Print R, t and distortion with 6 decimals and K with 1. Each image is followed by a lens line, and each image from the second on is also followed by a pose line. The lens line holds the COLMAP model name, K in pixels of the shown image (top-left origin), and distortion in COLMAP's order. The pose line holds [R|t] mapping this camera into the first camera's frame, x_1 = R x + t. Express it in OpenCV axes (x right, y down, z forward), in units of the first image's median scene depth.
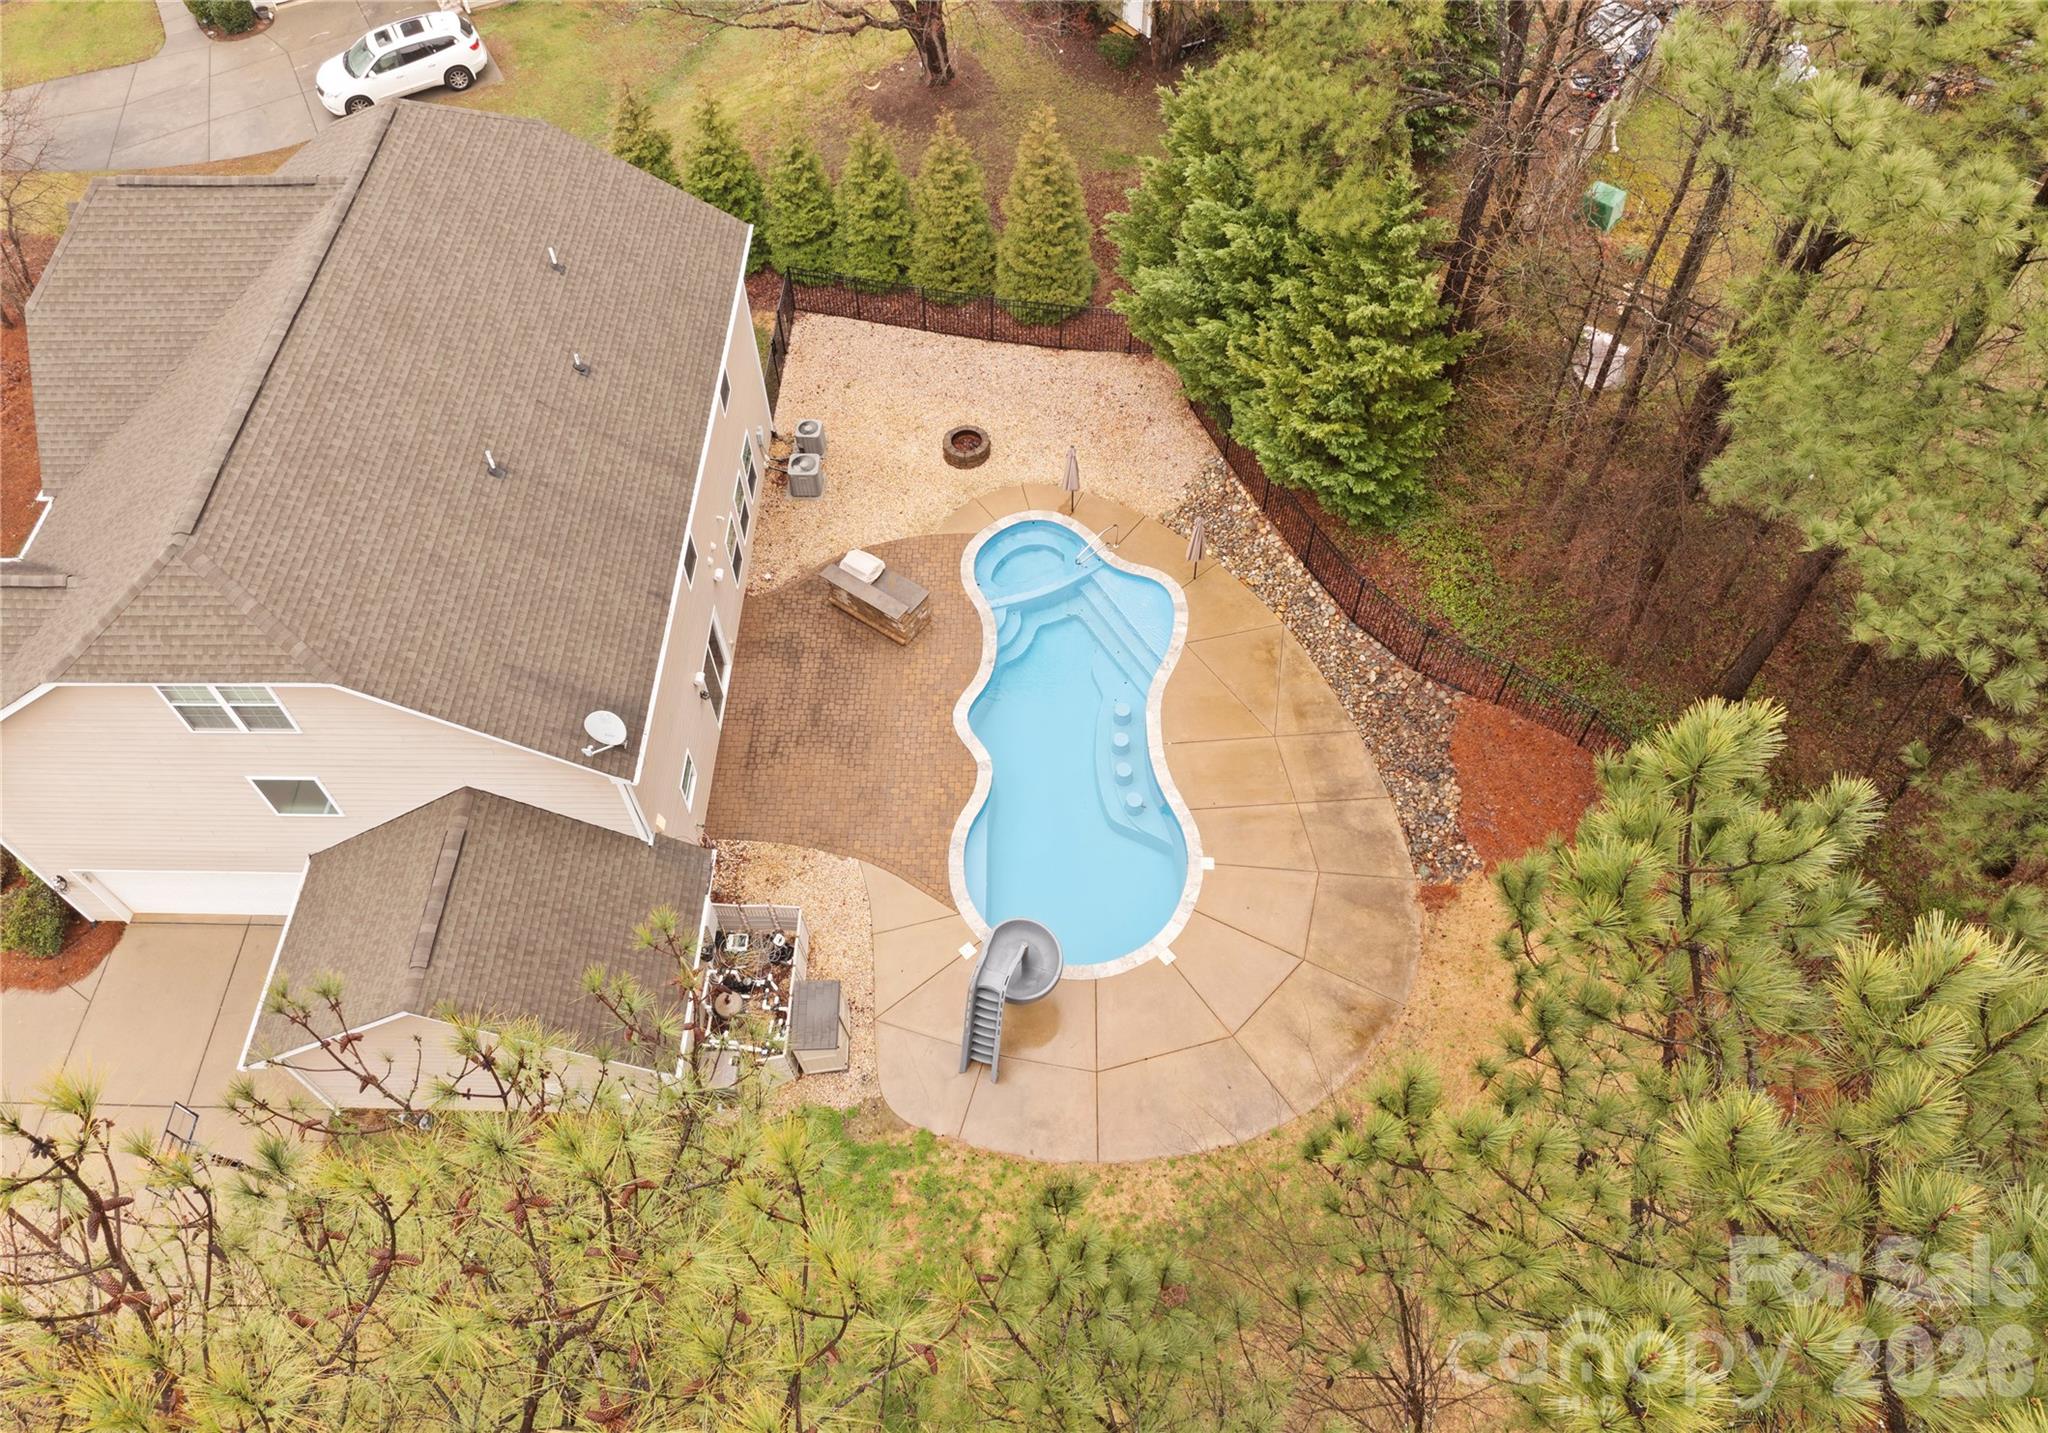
lens RADIAL K [[1505.9, 0, 1024.0], [0, 1505.9, 716.5], [0, 0, 1]] dist [-0.031125, 0.001265]
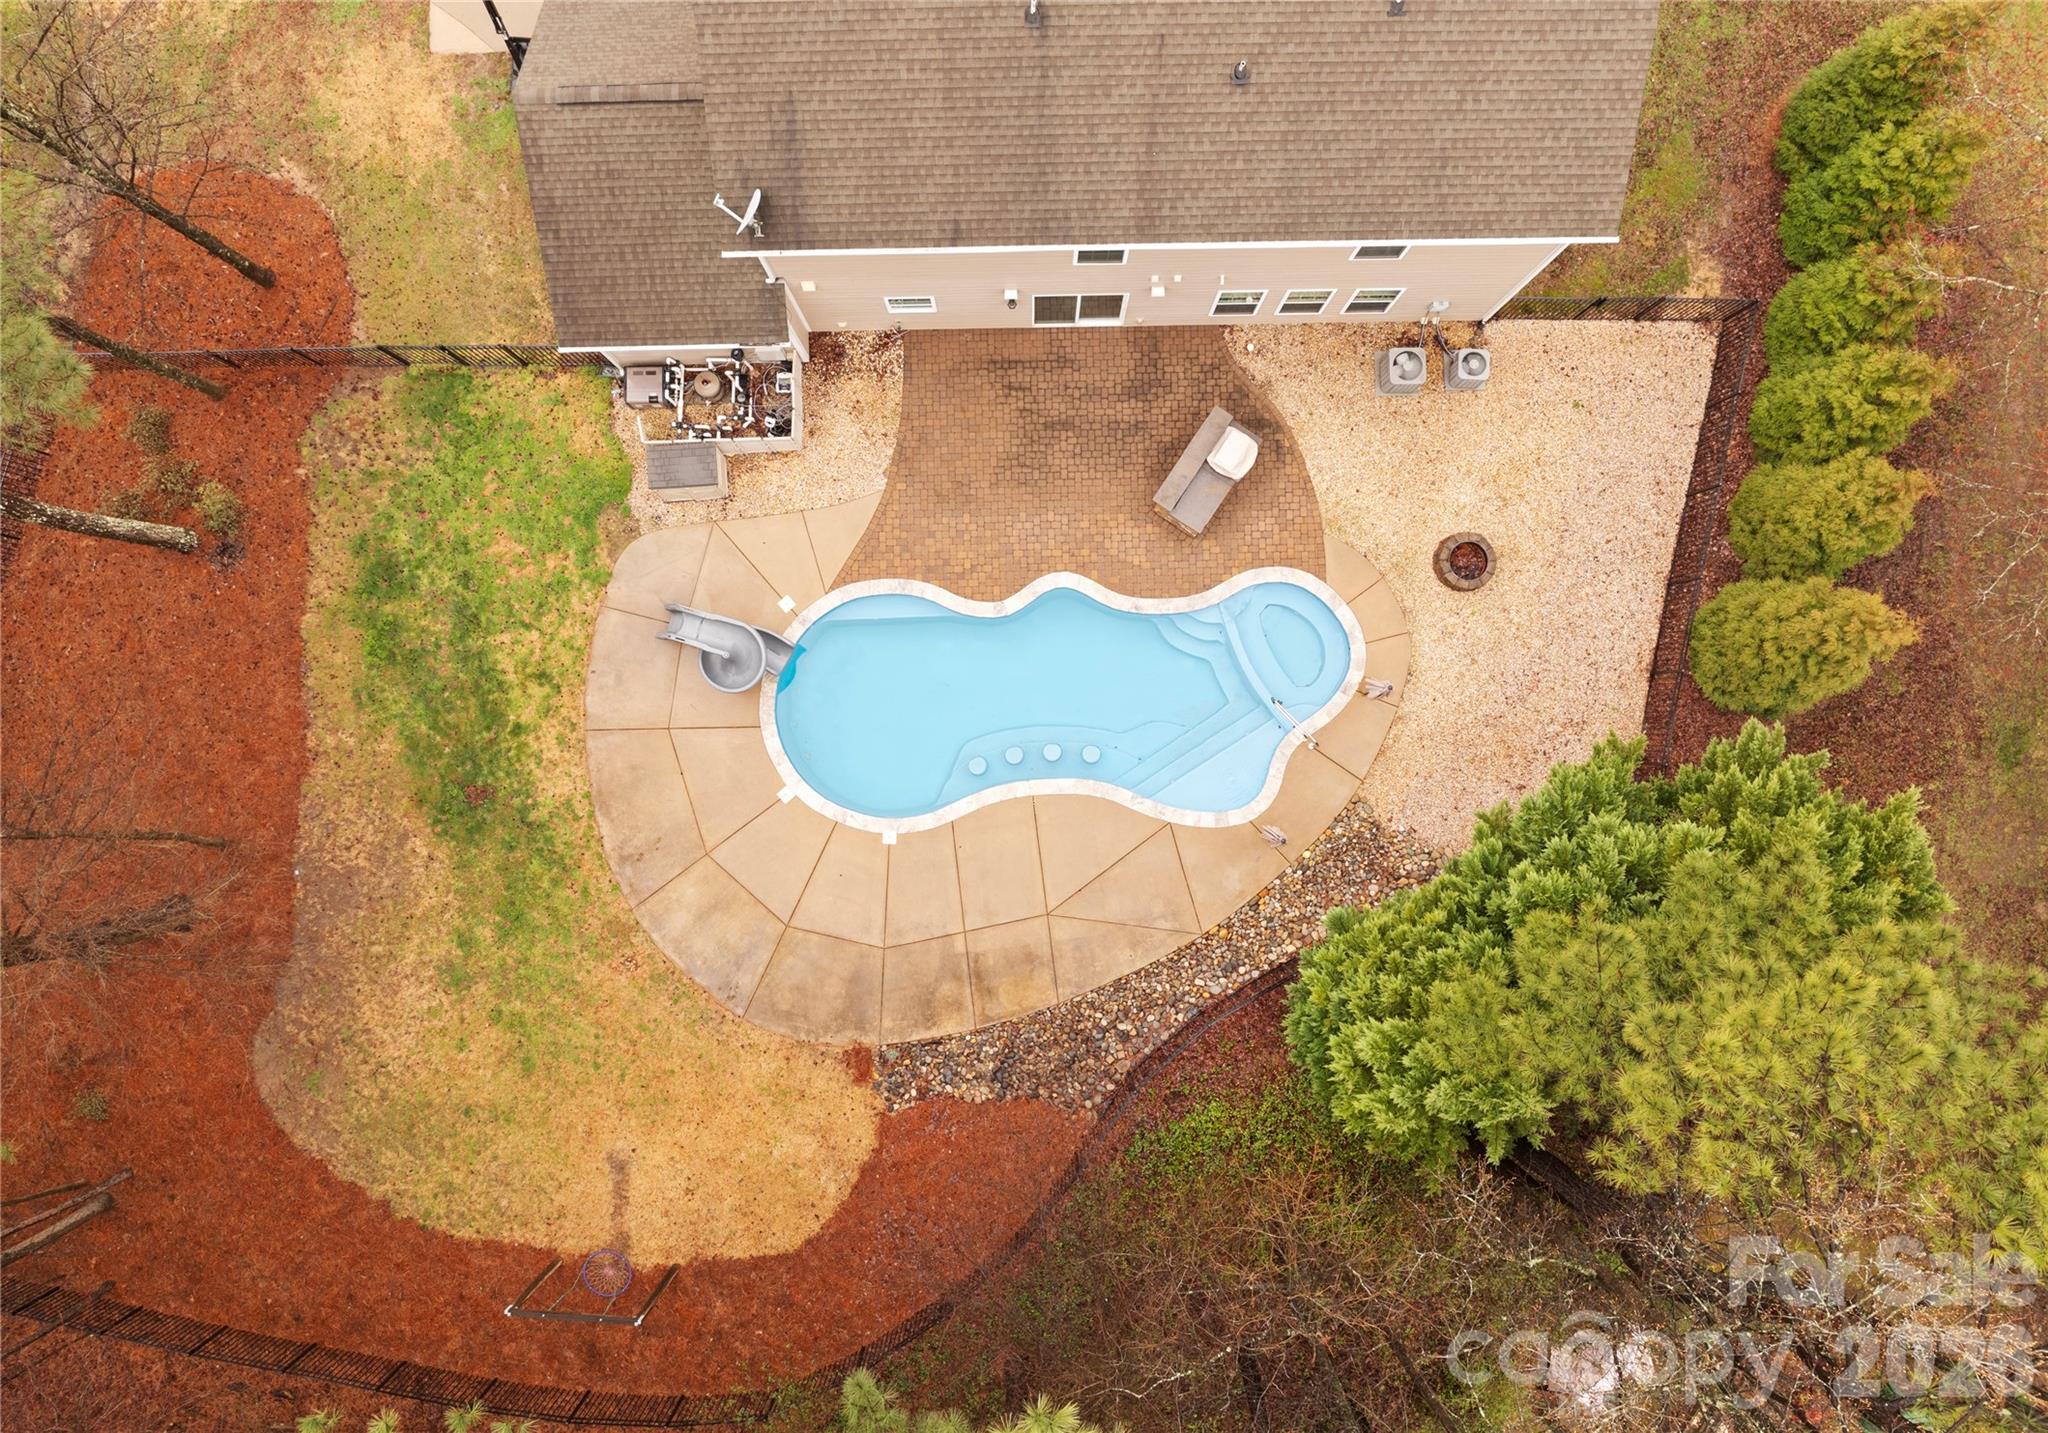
lens RADIAL K [[1505.9, 0, 1024.0], [0, 1505.9, 716.5], [0, 0, 1]] dist [-0.031125, 0.001265]
pose [[0.035389, 0.999216, -0.017773, 0.058705], [-0.800803, 0.038992, 0.597657, -0.538502], [0.597881, -0.006917, 0.801555, 0.236607]]
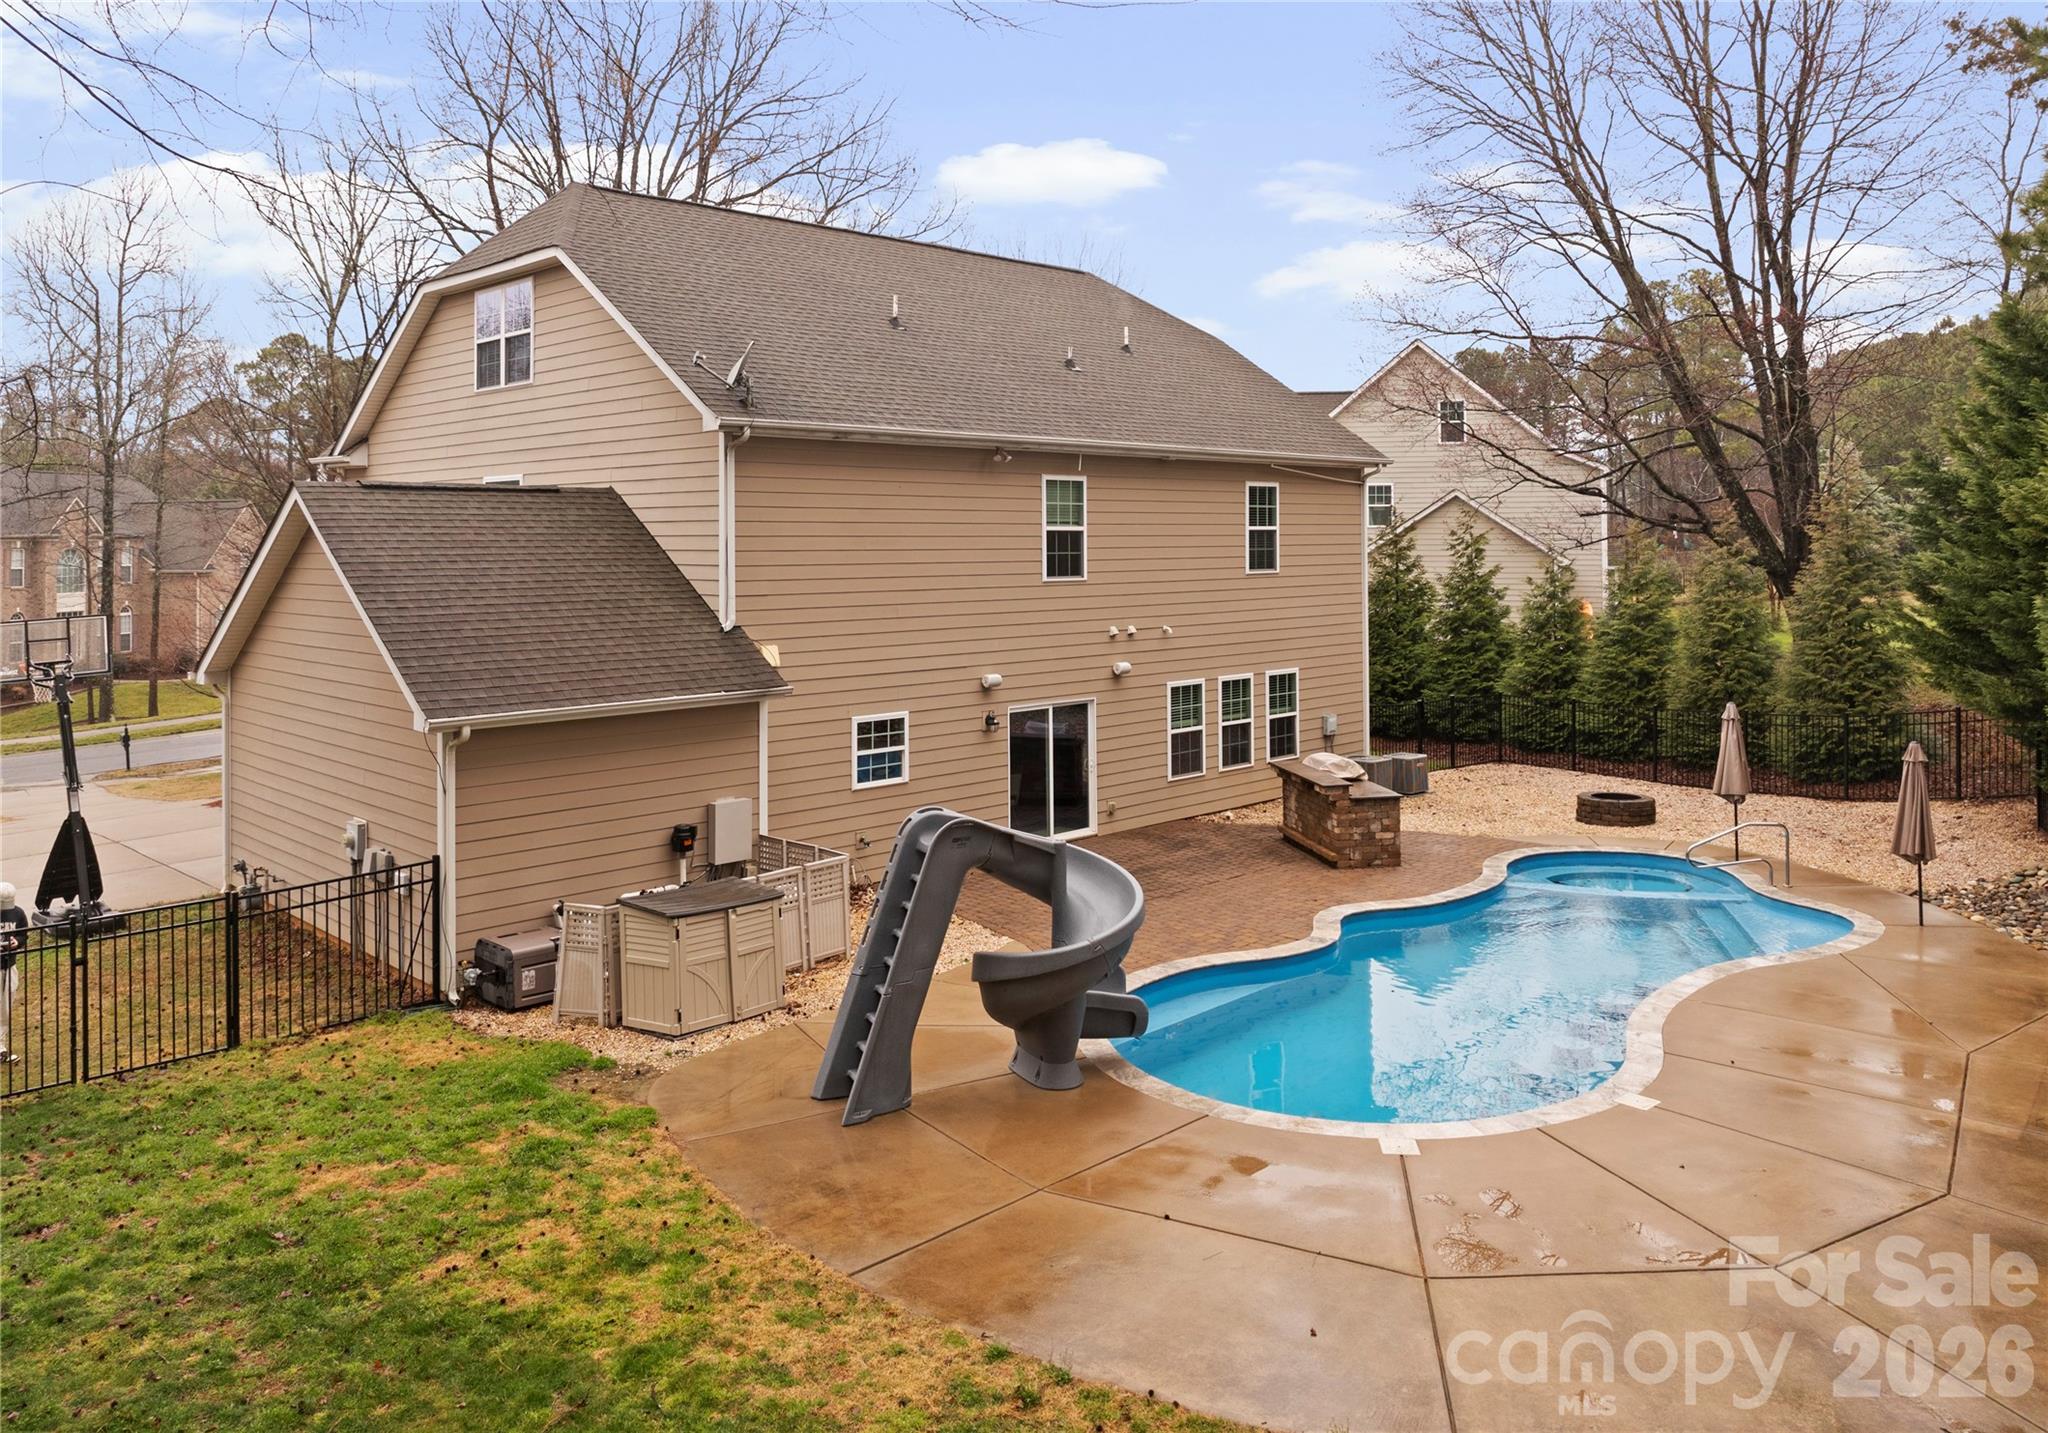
lens RADIAL K [[1505.9, 0, 1024.0], [0, 1505.9, 716.5], [0, 0, 1]] dist [-0.031125, 0.001265]
pose [[0.717233, 0.082876, -0.691887, 0.252787], [-0.557112, 0.664613, -0.497912, 0.299195], [0.418572, 0.742578, 0.522854, 0.615512]]
